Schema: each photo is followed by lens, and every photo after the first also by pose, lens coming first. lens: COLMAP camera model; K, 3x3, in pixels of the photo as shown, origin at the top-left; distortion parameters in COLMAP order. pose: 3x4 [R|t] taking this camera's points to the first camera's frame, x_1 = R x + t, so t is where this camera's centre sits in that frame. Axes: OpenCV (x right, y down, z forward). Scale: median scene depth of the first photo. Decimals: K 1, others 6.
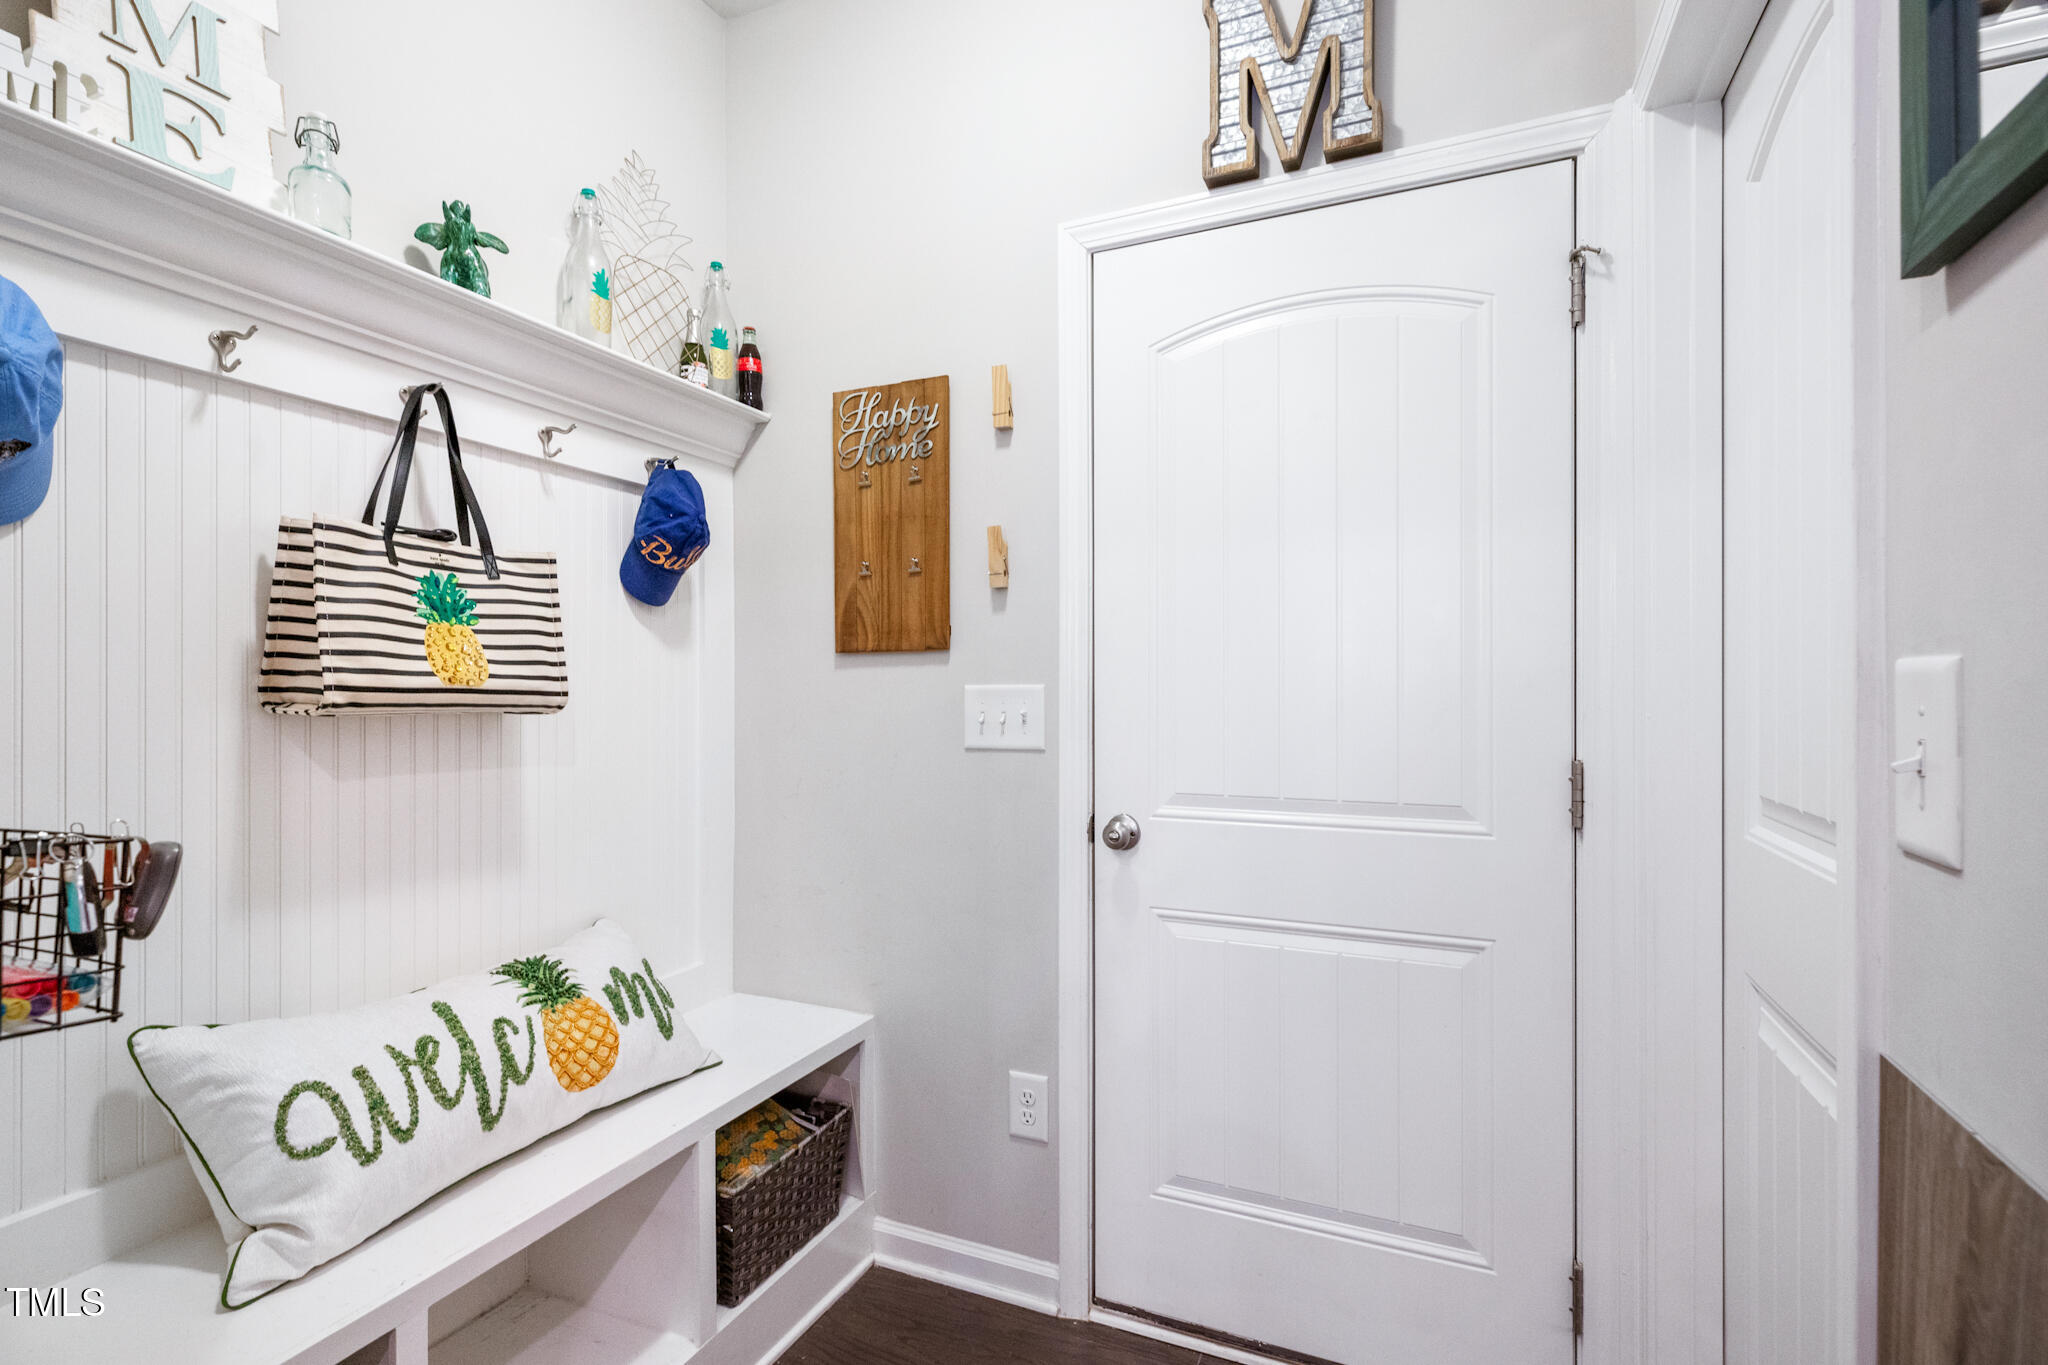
lens RADIAL K [[942.9, 0, 1020.6], [0, 942.9, 671.7], [0, 0, 1]] dist [-0.001220, -0.000196]
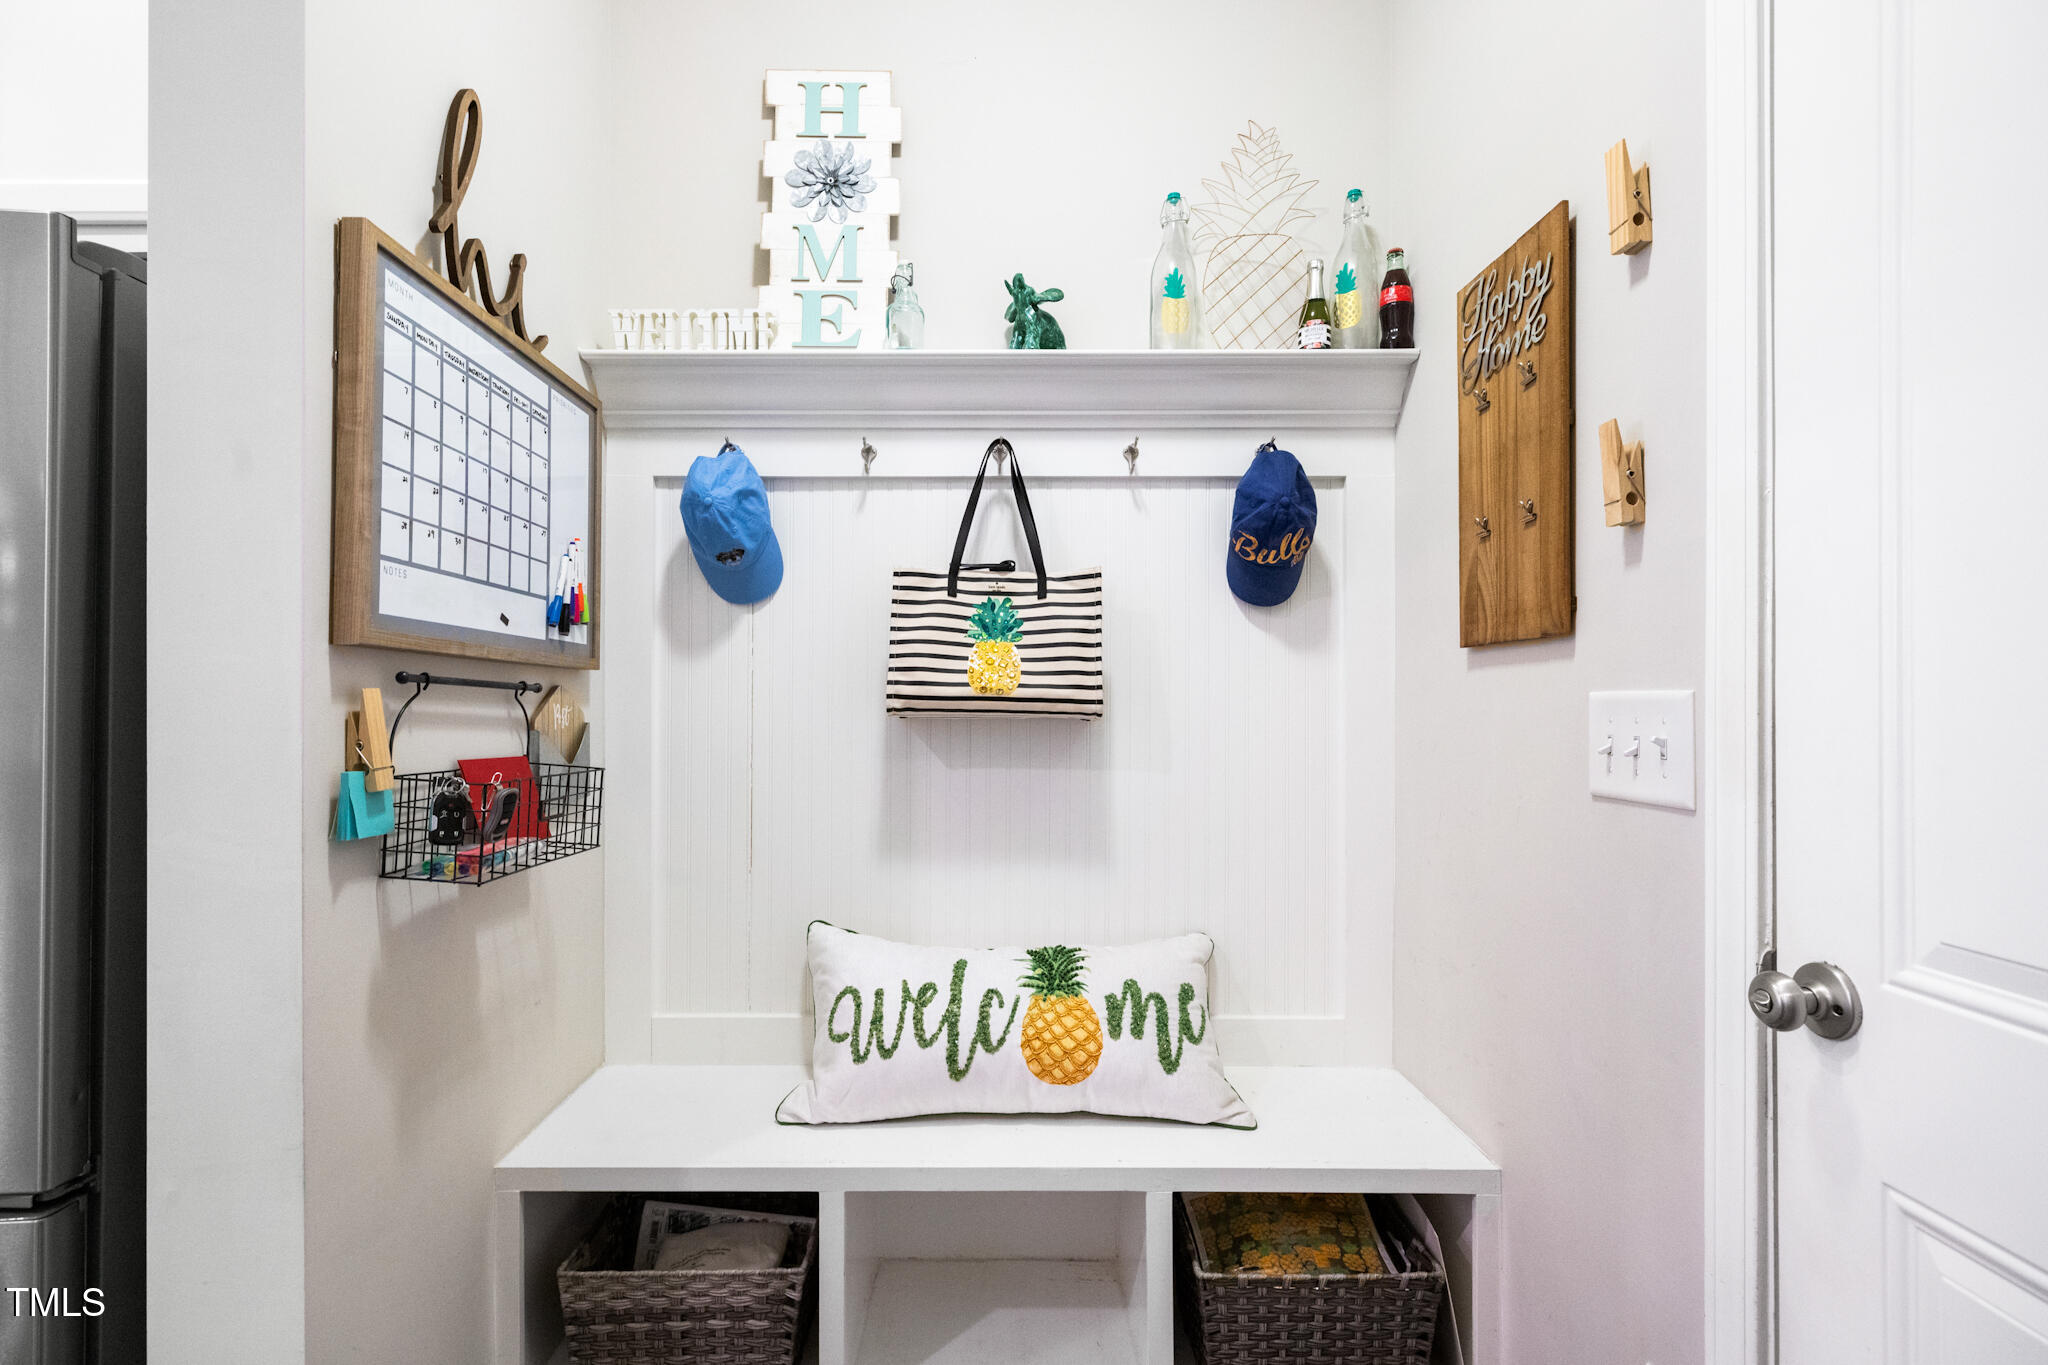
lens RADIAL K [[963.5, 0, 1024.0], [0, 963.5, 682.5], [0, 0, 1]] dist [0.001994, -0.000133]
pose [[0.394643, -0.013050, -0.918742, 0.487789], [0.016527, 0.999838, -0.007103, 0.008932], [0.918686, -0.012381, 0.394795, 0.540098]]
